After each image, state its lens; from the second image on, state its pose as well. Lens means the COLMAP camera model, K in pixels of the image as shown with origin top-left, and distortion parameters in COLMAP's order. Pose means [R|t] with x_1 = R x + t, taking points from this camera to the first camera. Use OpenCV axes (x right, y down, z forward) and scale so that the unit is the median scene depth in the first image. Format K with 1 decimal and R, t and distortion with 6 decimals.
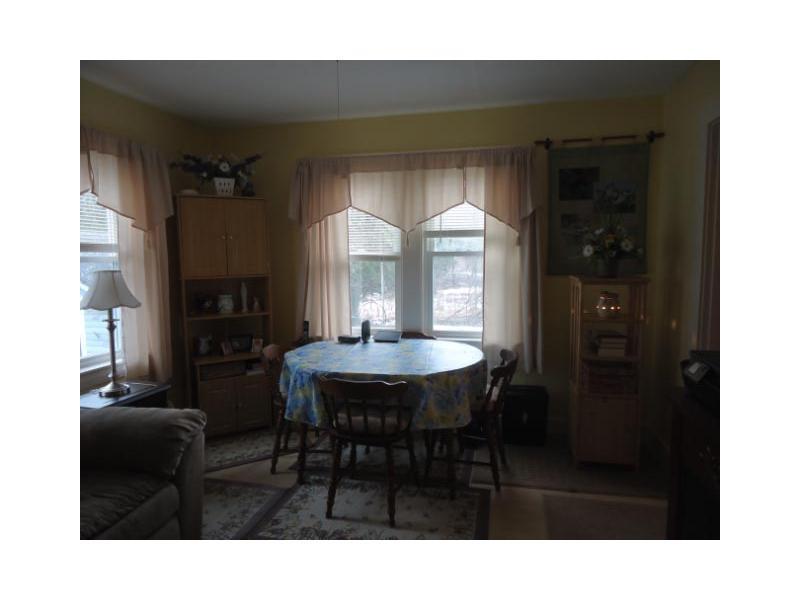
lens RADIAL K [[459.0, 0, 401.1], [0, 459.0, 297.2], [0, 0, 1]] dist [-0.025891, 0.018955]
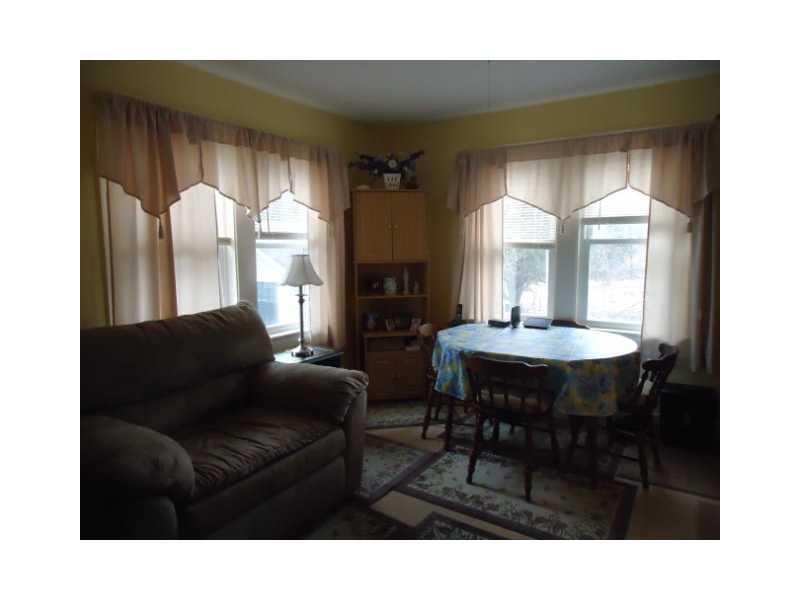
lens RADIAL K [[459.0, 0, 401.1], [0, 459.0, 297.2], [0, 0, 1]] dist [-0.025891, 0.018955]
pose [[0.937921, 0.041713, -0.344330, 0.035774], [-0.032523, 0.998945, 0.032425, 0.005757], [0.345320, -0.019214, 0.938288, -0.056983]]
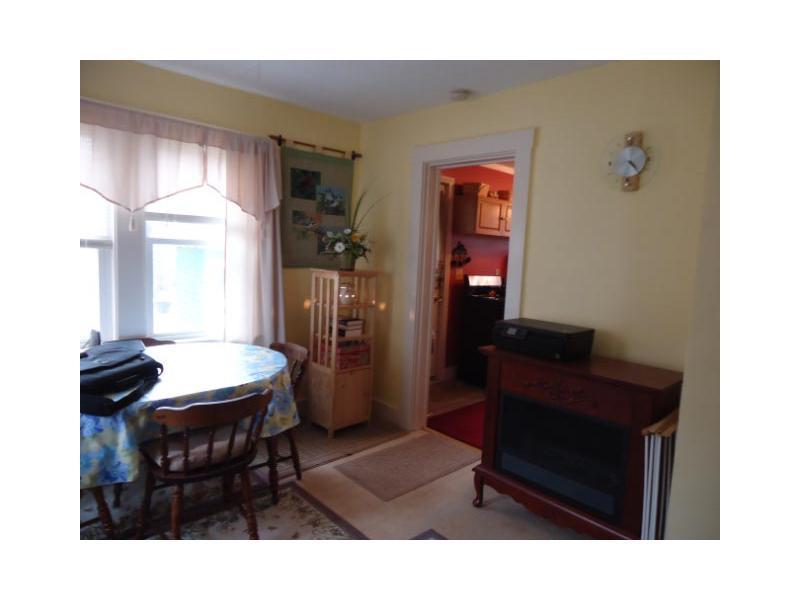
lens RADIAL K [[459.0, 0, 401.1], [0, 459.0, 297.2], [0, 0, 1]] dist [-0.025891, 0.018955]
pose [[0.554741, -0.049263, 0.830563, -0.417077], [0.023700, 0.998776, 0.043411, -0.020392], [-0.831685, -0.004398, 0.555230, 0.201577]]
